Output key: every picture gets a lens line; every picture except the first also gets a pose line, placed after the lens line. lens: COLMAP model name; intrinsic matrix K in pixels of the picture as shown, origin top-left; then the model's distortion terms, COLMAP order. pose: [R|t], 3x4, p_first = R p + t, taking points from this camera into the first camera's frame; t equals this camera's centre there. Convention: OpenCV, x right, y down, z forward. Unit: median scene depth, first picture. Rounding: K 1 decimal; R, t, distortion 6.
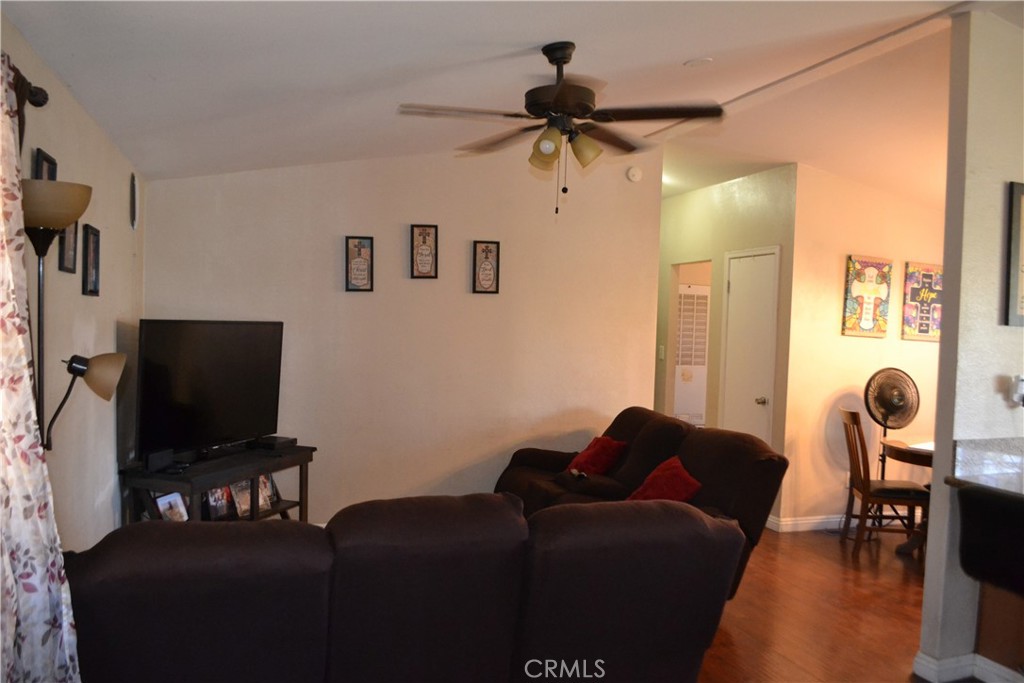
lens RADIAL K [[815.5, 0, 506.6], [0, 815.5, 352.0], [0, 0, 1]] dist [-0.083673, 0.015433]
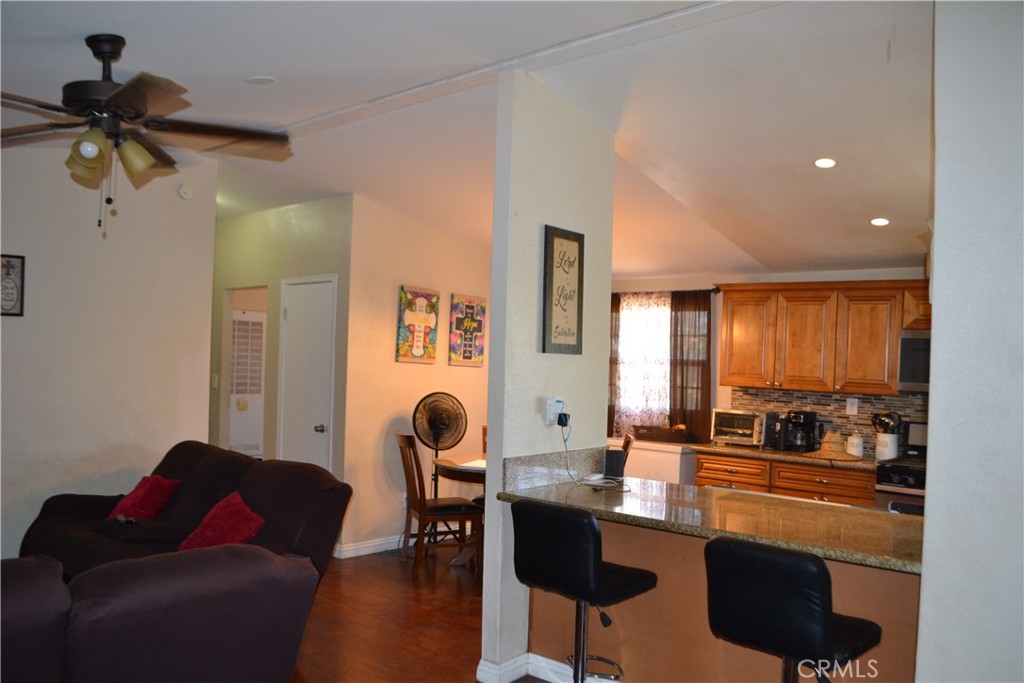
lens RADIAL K [[815.5, 0, 512.4], [0, 815.5, 352.4], [0, 0, 1]] dist [-0.083673, 0.015433]
pose [[0.854381, -0.000679, 0.519646, -0.002700], [0.017609, 0.999463, -0.027647, -0.001575], [-0.519348, 0.032772, 0.853934, 0.021140]]
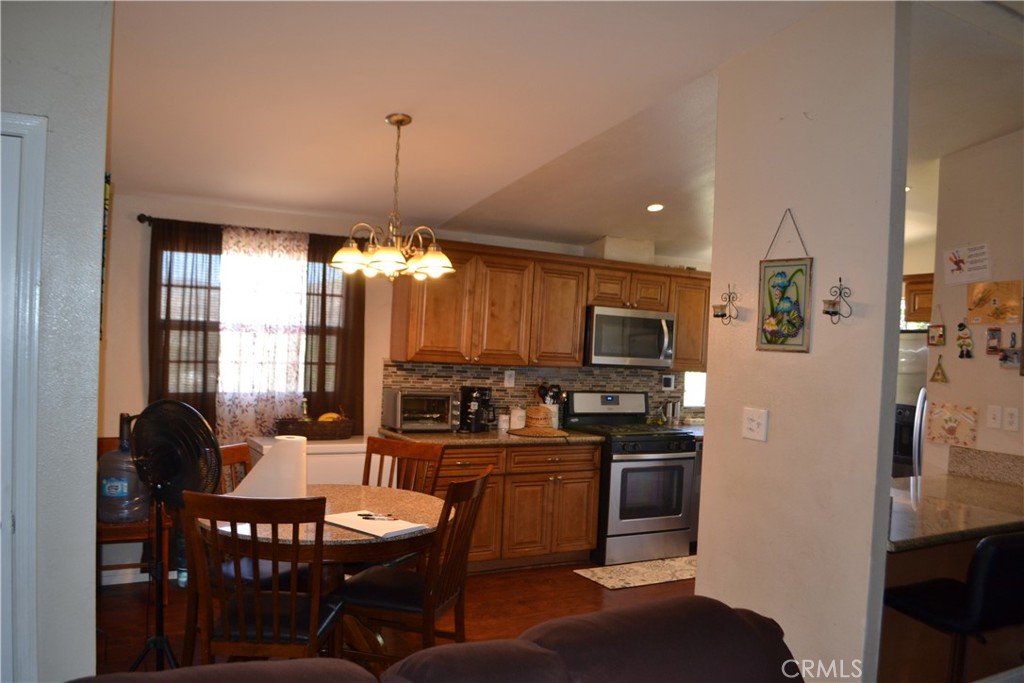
lens RADIAL K [[815.5, 0, 509.1], [0, 815.5, 349.2], [0, 0, 1]] dist [-0.083673, 0.015433]
pose [[-0.208005, -0.059880, 0.976293, -0.096399], [-0.013217, 0.998205, 0.058408, -0.052986], [-0.978039, -0.000754, -0.208423, 0.949802]]
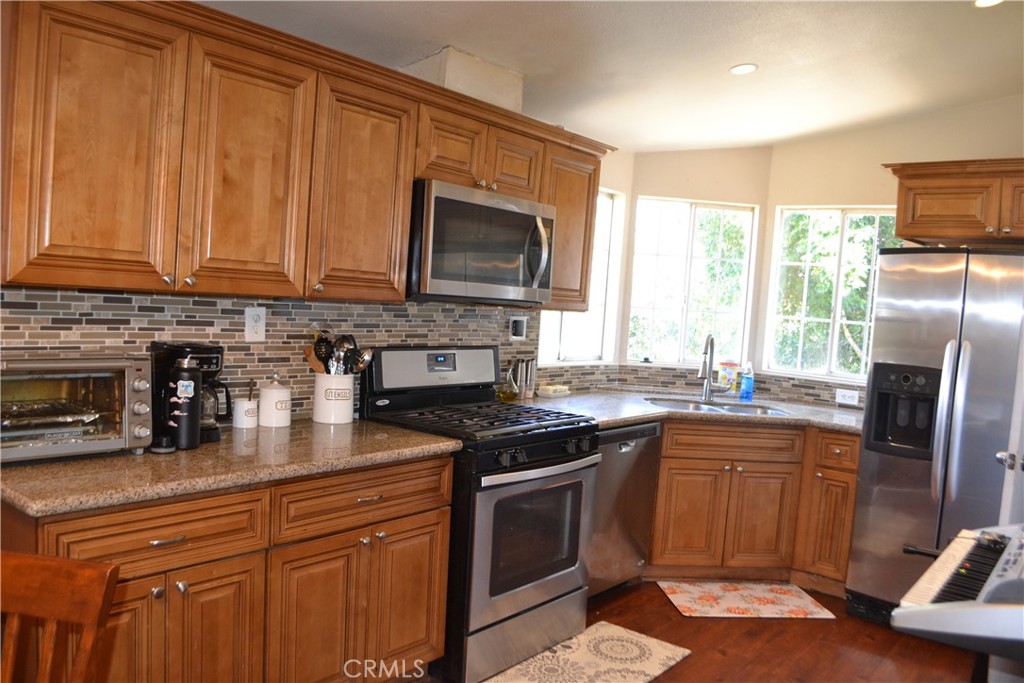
lens RADIAL K [[815.5, 0, 503.2], [0, 815.5, 362.3], [0, 0, 1]] dist [-0.083673, 0.015433]
pose [[-0.546716, -0.145331, 0.824609, 0.442082], [-0.049315, 0.988701, 0.141555, -0.007491], [-0.835865, 0.036725, -0.547706, 0.875763]]
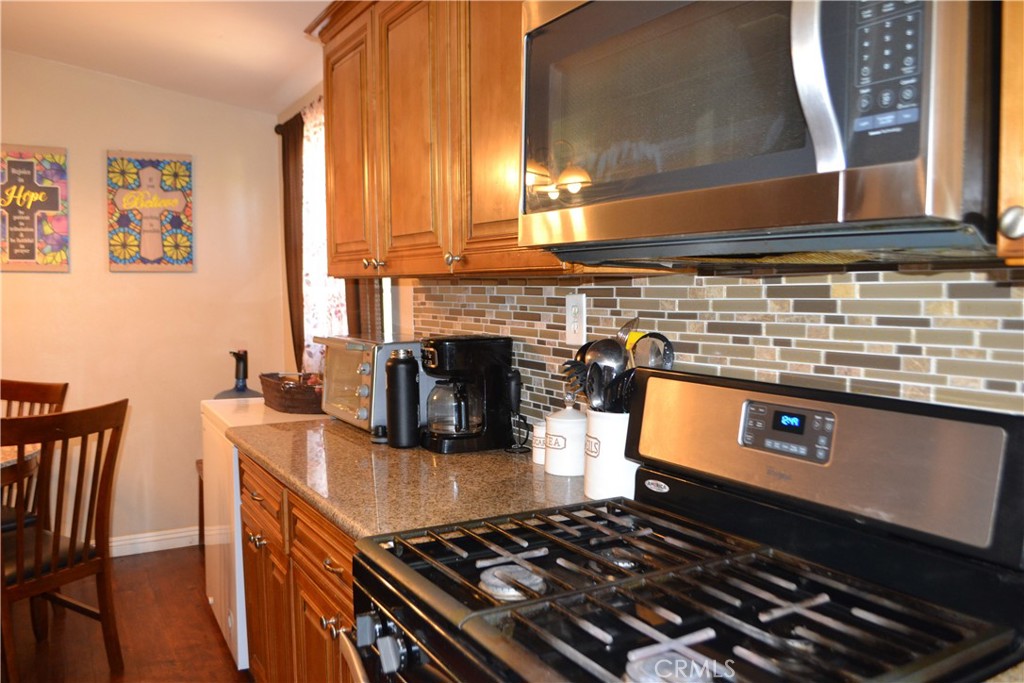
lens RADIAL K [[815.5, 0, 509.9], [0, 815.5, 348.8], [0, 0, 1]] dist [-0.083673, 0.015433]
pose [[0.974514, -0.064194, 0.214944, 0.859453], [0.056755, 0.997562, 0.040611, 0.046994], [-0.217027, -0.027377, 0.975782, 0.375633]]
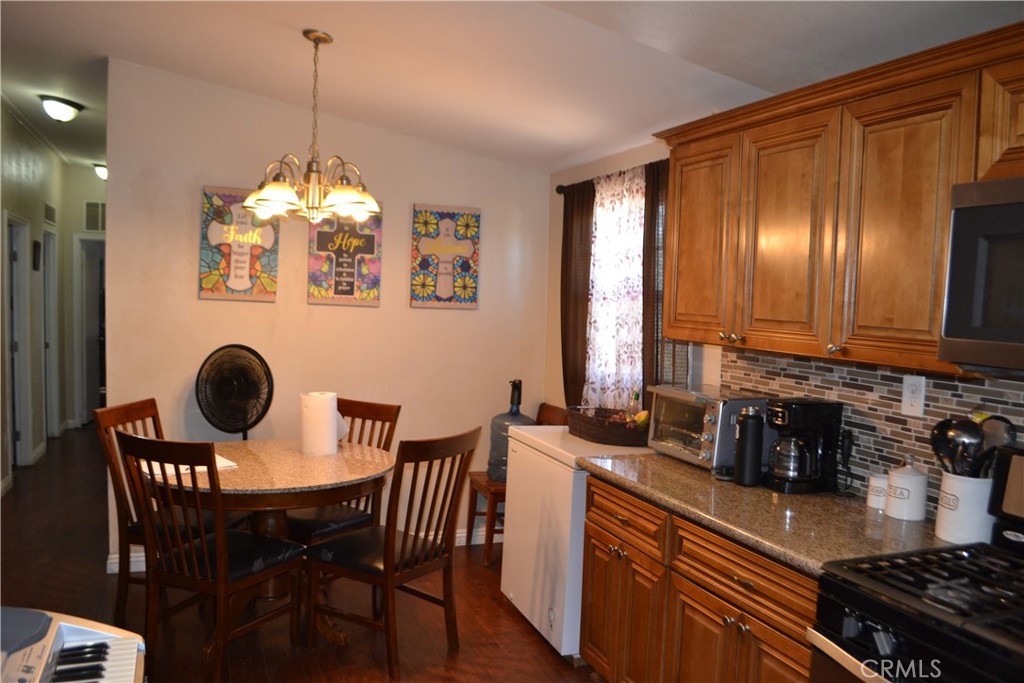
lens RADIAL K [[815.5, 0, 510.5], [0, 815.5, 351.4], [0, 0, 1]] dist [-0.083673, 0.015433]
pose [[0.997695, -0.013621, 0.066475, 0.712951], [0.011914, 0.999591, 0.026015, 0.011397], [-0.066802, -0.025163, 0.997449, 0.293101]]
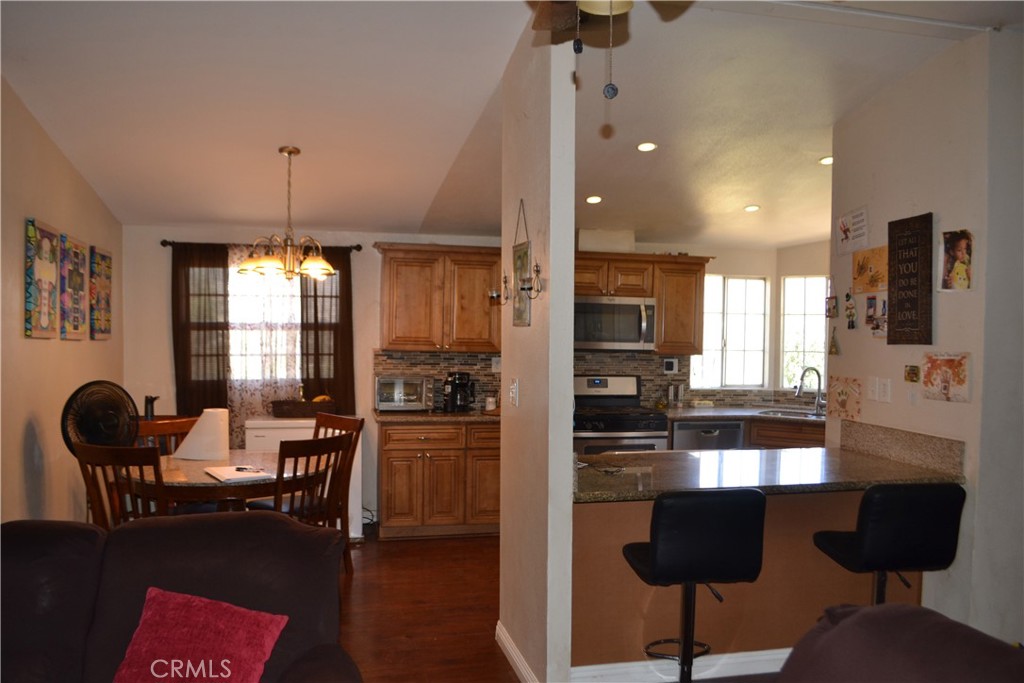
lens RADIAL K [[815.5, 0, 508.4], [0, 815.5, 348.1], [0, 0, 1]] dist [-0.083673, 0.015433]
pose [[0.085021, -0.056245, 0.994790, -0.224982], [0.033275, 0.998009, 0.053583, -0.037947], [-0.995823, 0.028546, 0.086723, 0.600318]]
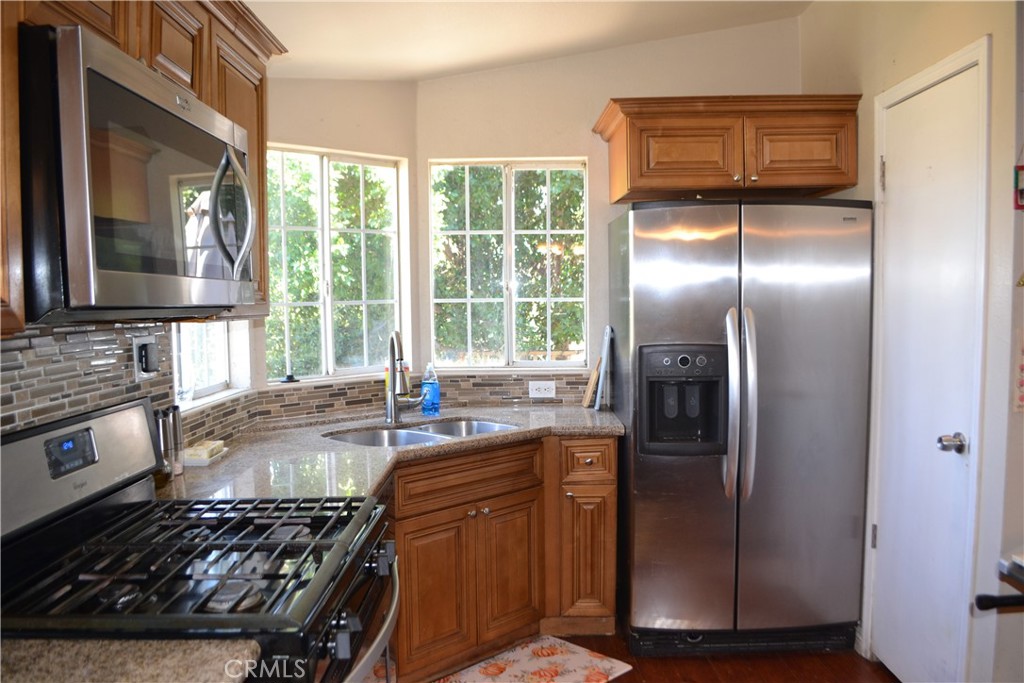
lens RADIAL K [[815.5, 0, 505.4], [0, 815.5, 363.2], [0, 0, 1]] dist [-0.083673, 0.015433]
pose [[-0.953070, -0.049704, 0.298642, 0.748881], [-0.009292, 0.990769, 0.135243, 0.011174], [-0.302607, 0.126121, -0.944734, 0.792304]]
